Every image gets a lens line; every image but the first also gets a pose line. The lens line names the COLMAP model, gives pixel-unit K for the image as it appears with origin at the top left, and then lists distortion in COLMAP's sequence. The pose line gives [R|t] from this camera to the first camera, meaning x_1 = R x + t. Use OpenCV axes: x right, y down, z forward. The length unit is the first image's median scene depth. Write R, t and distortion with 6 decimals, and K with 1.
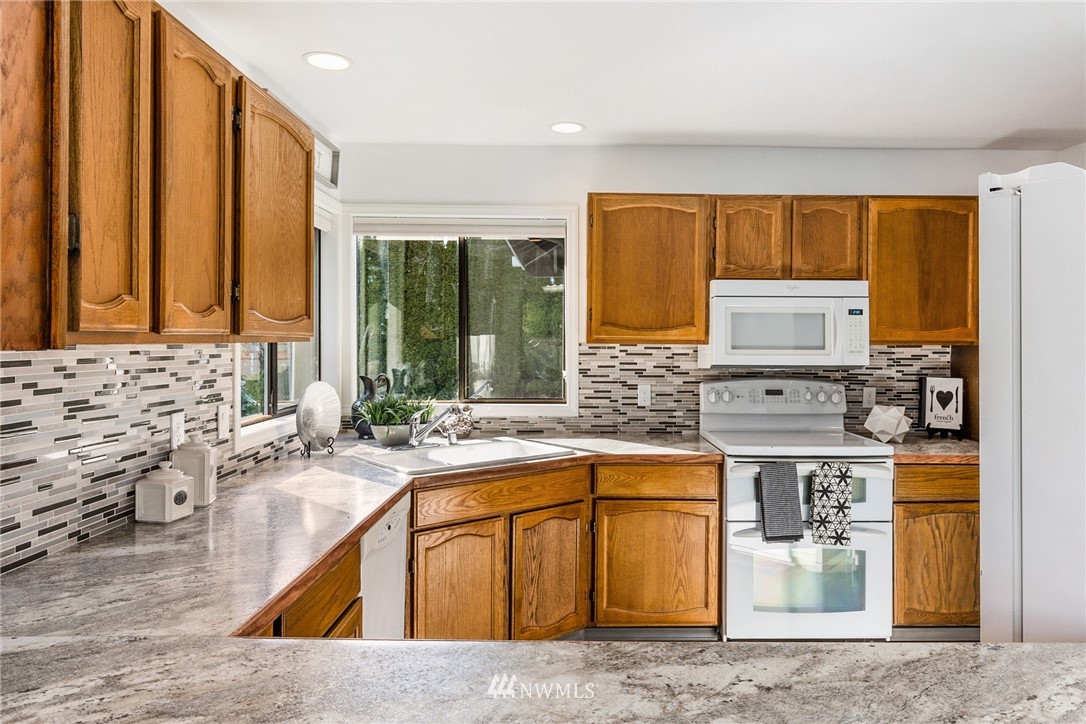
lens RADIAL K [[709.2, 0, 545.1], [0, 709.2, 338.7], [0, 0, 1]] dist [0.002308, 0.001016]
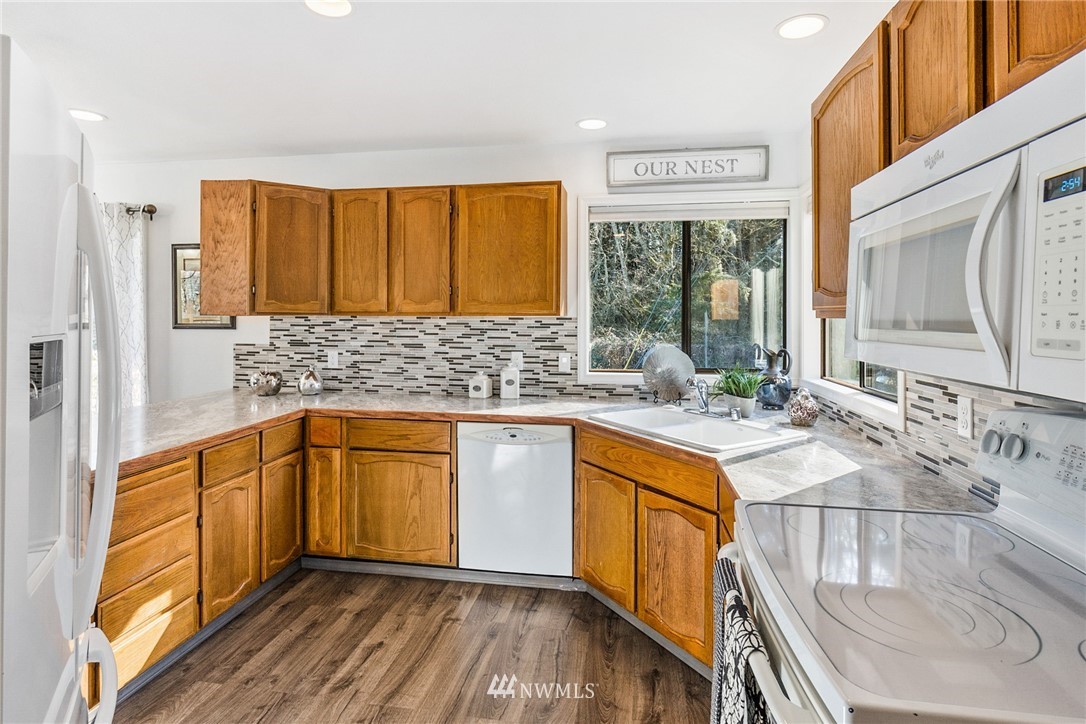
lens RADIAL K [[536.9, 0, 540.1], [0, 536.9, 316.5], [0, 0, 1]] dist [0.000098, 0.000077]
pose [[-0.135752, -0.007885, -0.990712, 1.248188], [0.000174, 0.999968, -0.007983, 0.022309], [0.990743, -0.001256, -0.135746, 1.639092]]
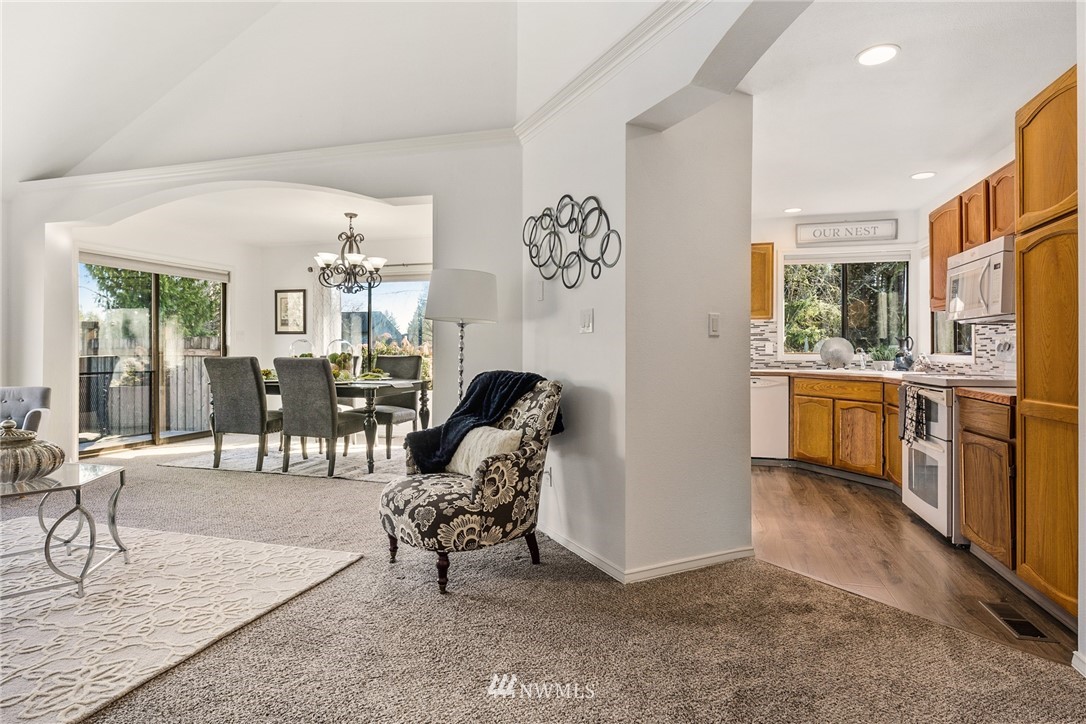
lens RADIAL K [[555.9, 0, 547.8], [0, 555.9, 348.0], [0, 0, 1]] dist [-0.000835, -0.000642]
pose [[-0.241170, -0.011083, -0.970420, 2.856082], [0.000629, 0.999933, -0.011576, 0.201257], [0.970483, -0.003402, -0.241147, 1.002962]]
